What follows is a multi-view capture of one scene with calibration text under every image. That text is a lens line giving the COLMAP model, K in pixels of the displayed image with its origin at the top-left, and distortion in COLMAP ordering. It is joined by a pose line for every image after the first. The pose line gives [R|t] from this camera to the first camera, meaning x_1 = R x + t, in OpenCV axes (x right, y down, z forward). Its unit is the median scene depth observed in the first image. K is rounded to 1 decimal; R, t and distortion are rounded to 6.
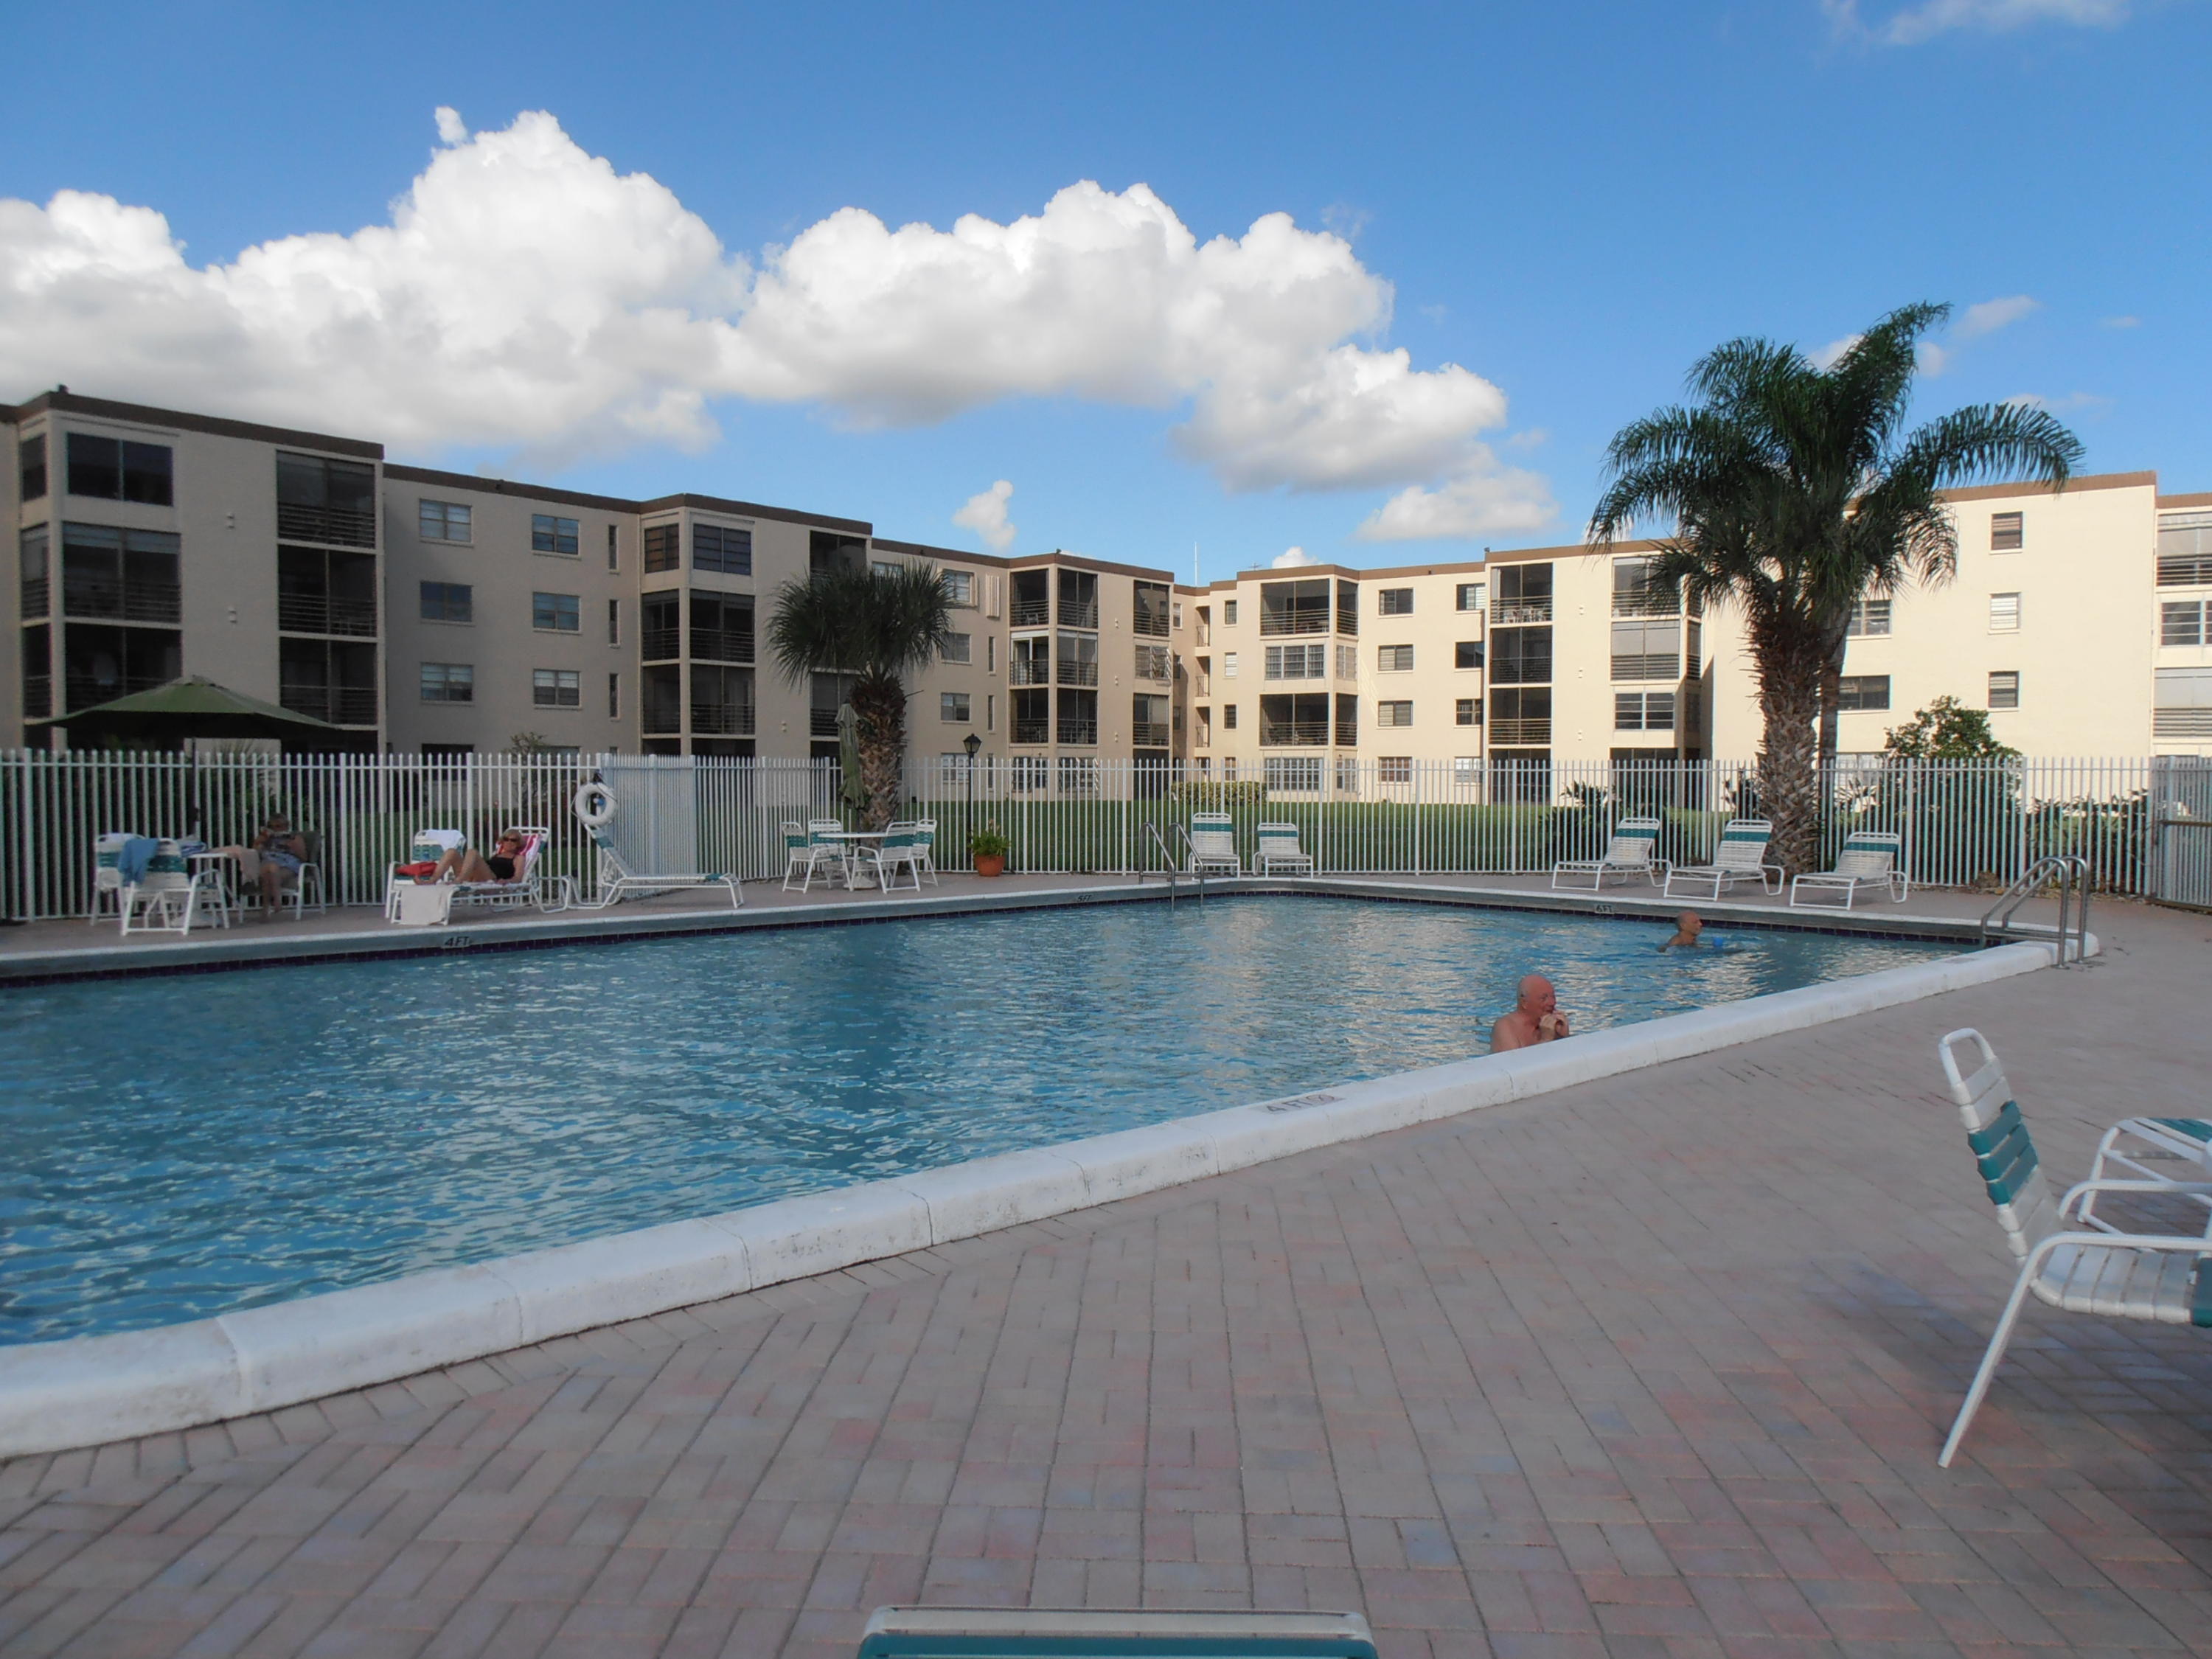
lens RADIAL K [[1549.2, 0, 1105.0], [0, 1549.2, 836.2], [0, 0, 1]] dist [-0.020553, 0.008798]
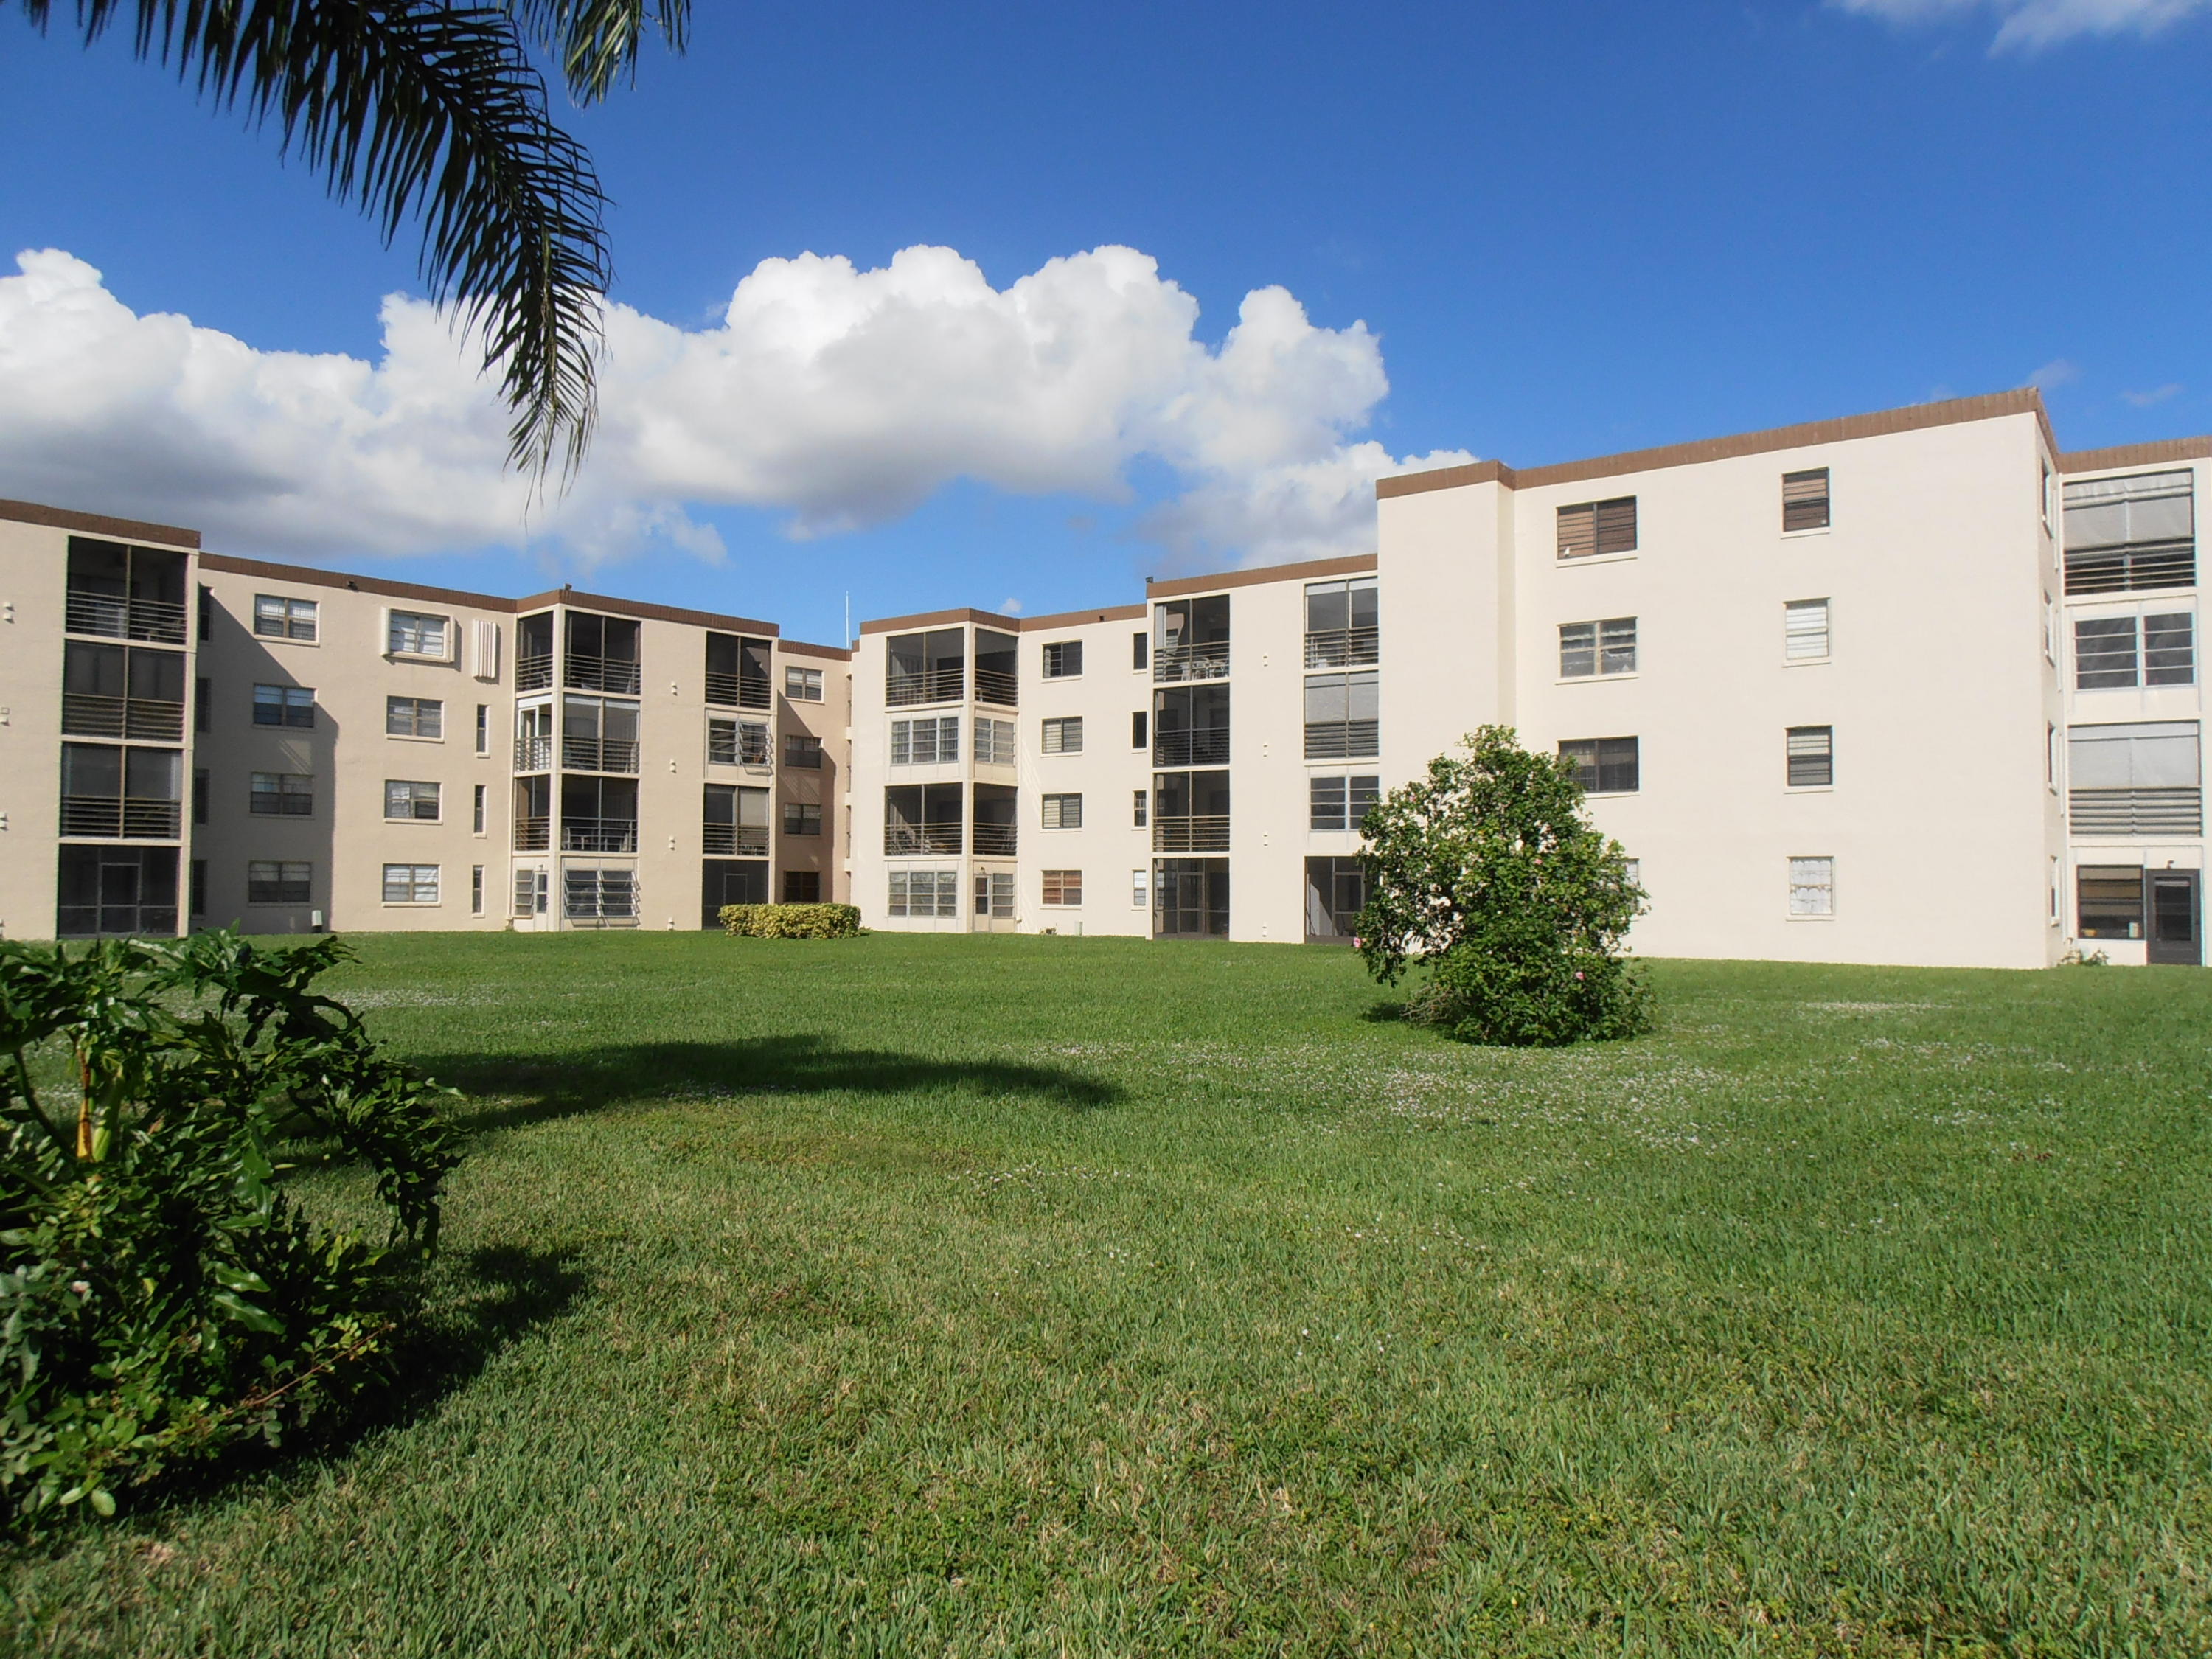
lens RADIAL K [[1565.4, 0, 1106.4], [0, 1565.4, 855.8], [0, 0, 1]] dist [-0.009623, -0.000029]
pose [[0.999827, 0.000055, -0.018604, 0.224638], [-0.001261, 0.997896, -0.064824, -0.010496], [0.018561, 0.064837, 0.997723, 0.268011]]
